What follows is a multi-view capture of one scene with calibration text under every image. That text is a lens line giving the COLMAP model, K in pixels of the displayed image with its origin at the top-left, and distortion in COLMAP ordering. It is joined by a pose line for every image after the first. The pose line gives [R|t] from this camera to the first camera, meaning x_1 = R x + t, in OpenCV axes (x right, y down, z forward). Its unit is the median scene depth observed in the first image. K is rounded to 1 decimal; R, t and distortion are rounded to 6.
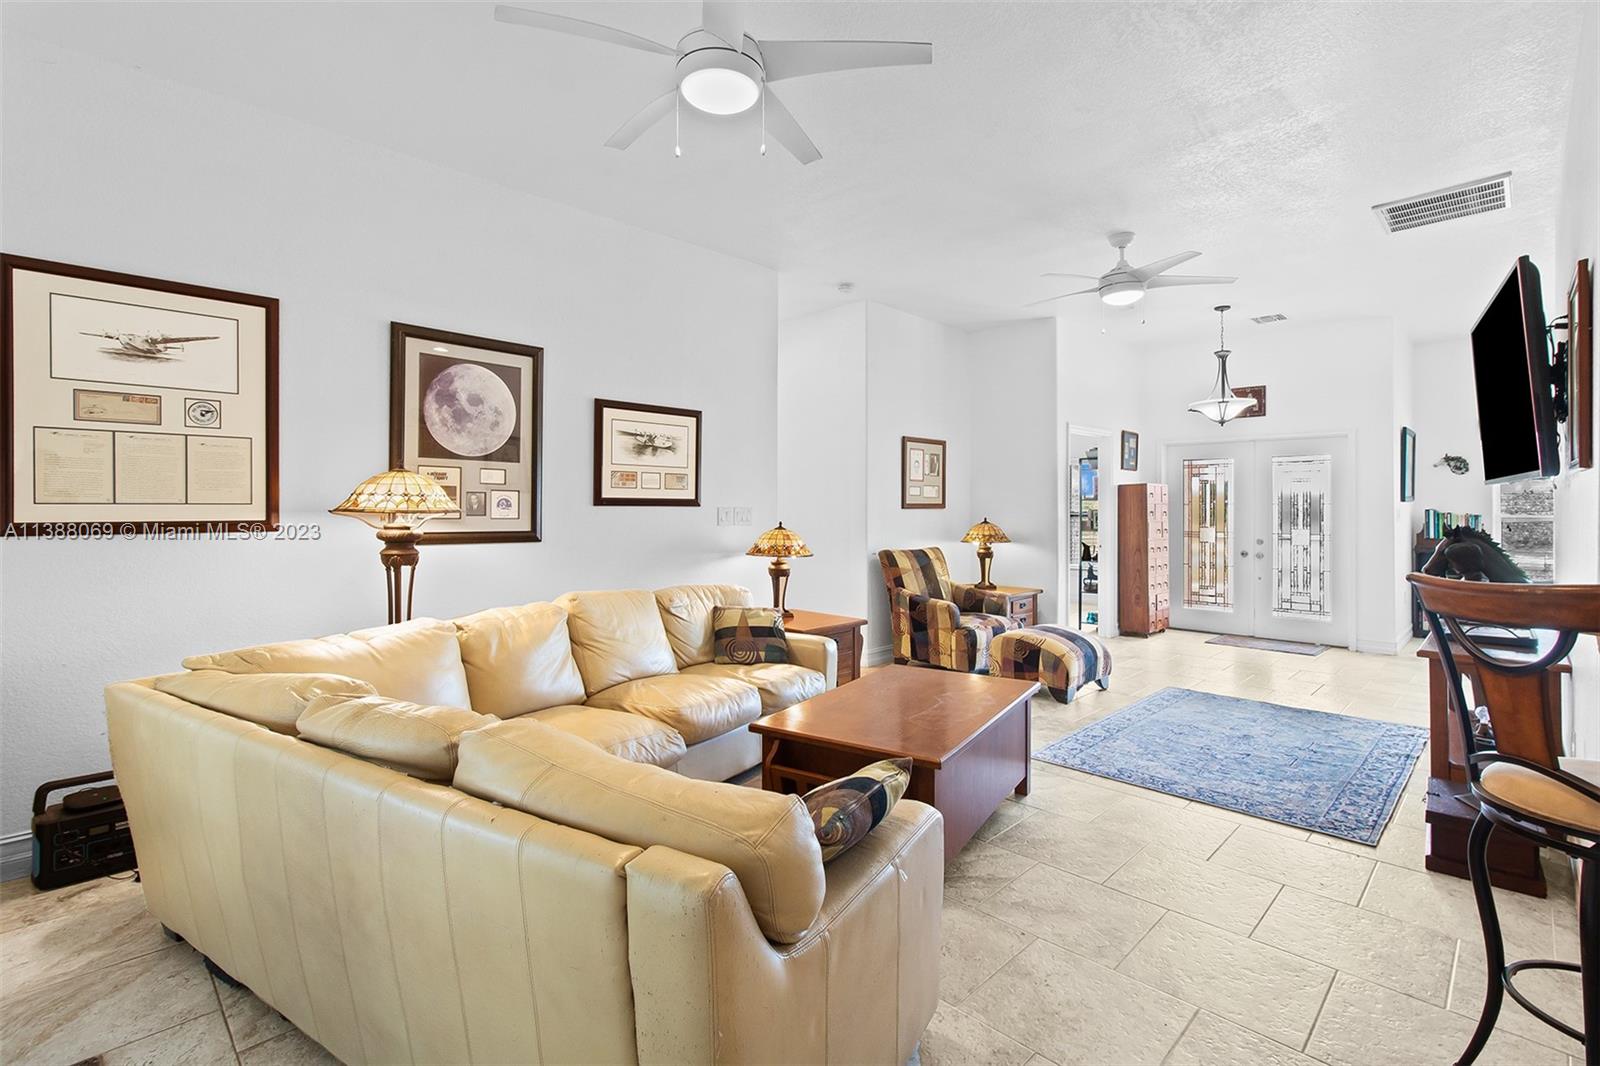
lens RADIAL K [[740.4, 0, 787.4], [0, 740.4, 509.2], [0, 0, 1]] dist [0.001798, -0.001281]
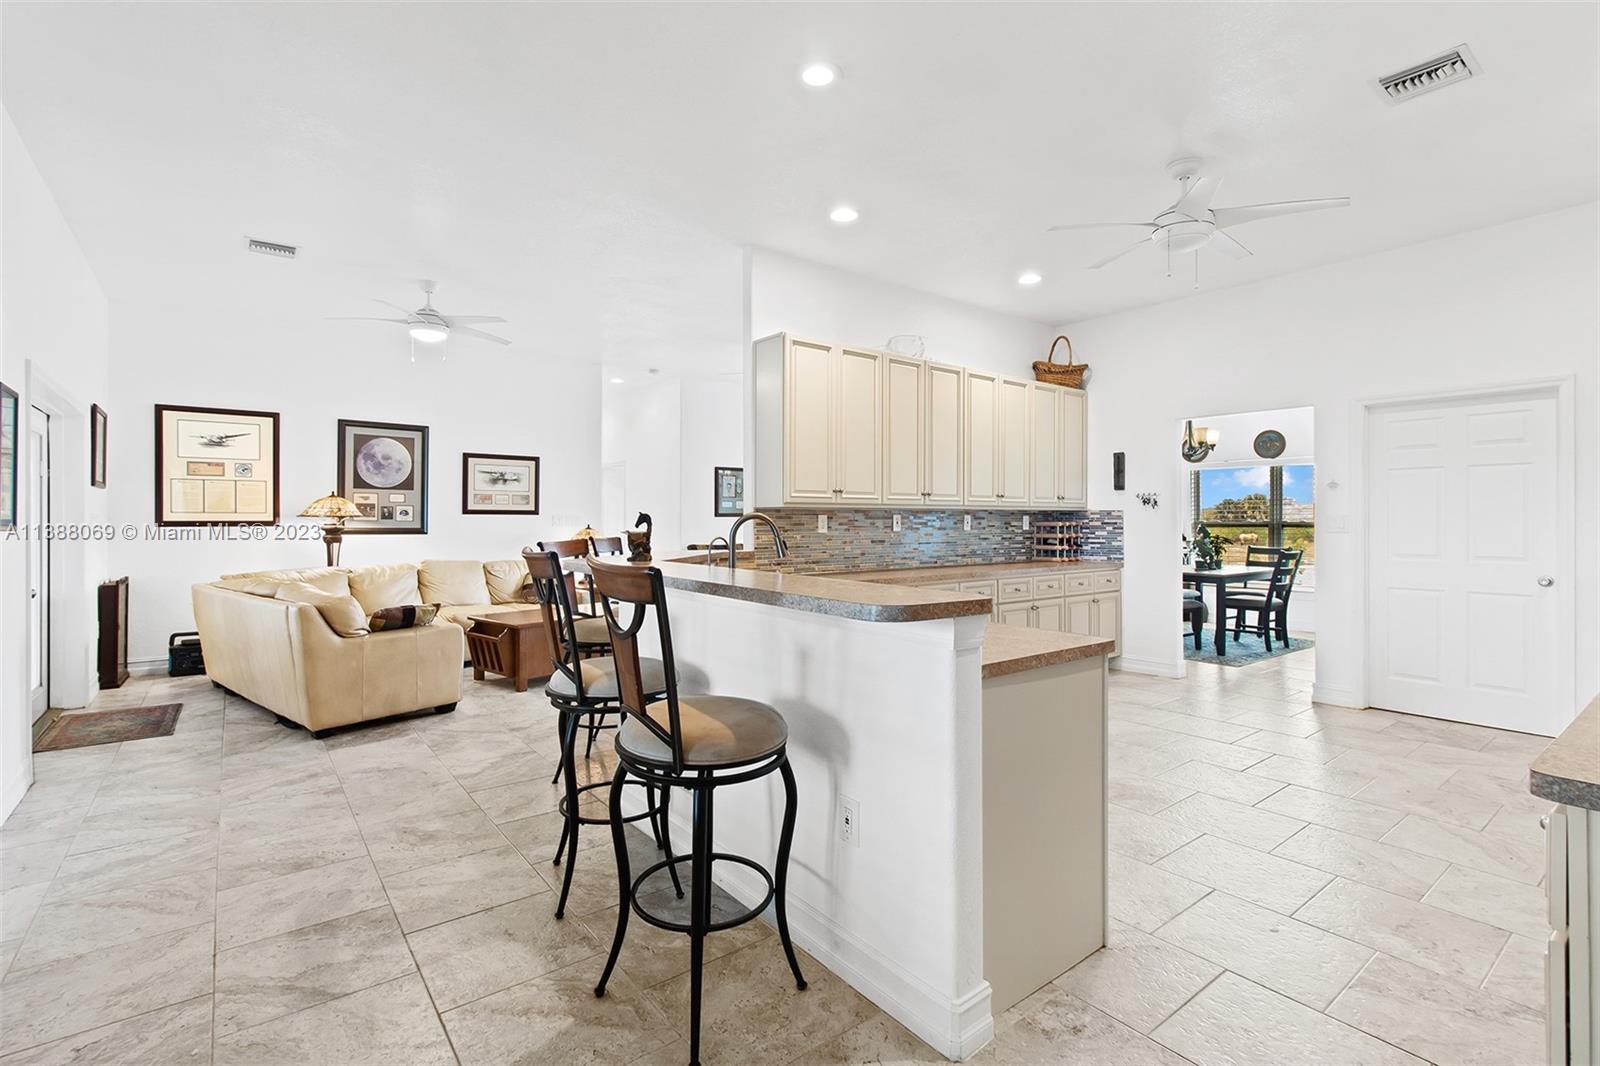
lens RADIAL K [[740.4, 0, 784.9], [0, 740.4, 519.4], [0, 0, 1]] dist [0.001798, -0.001281]
pose [[0.991004, 0.000104, -0.133834, 0.844765], [-0.000456, 0.999997, -0.002594, 0.013771], [0.133834, 0.002632, 0.991000, -0.732540]]
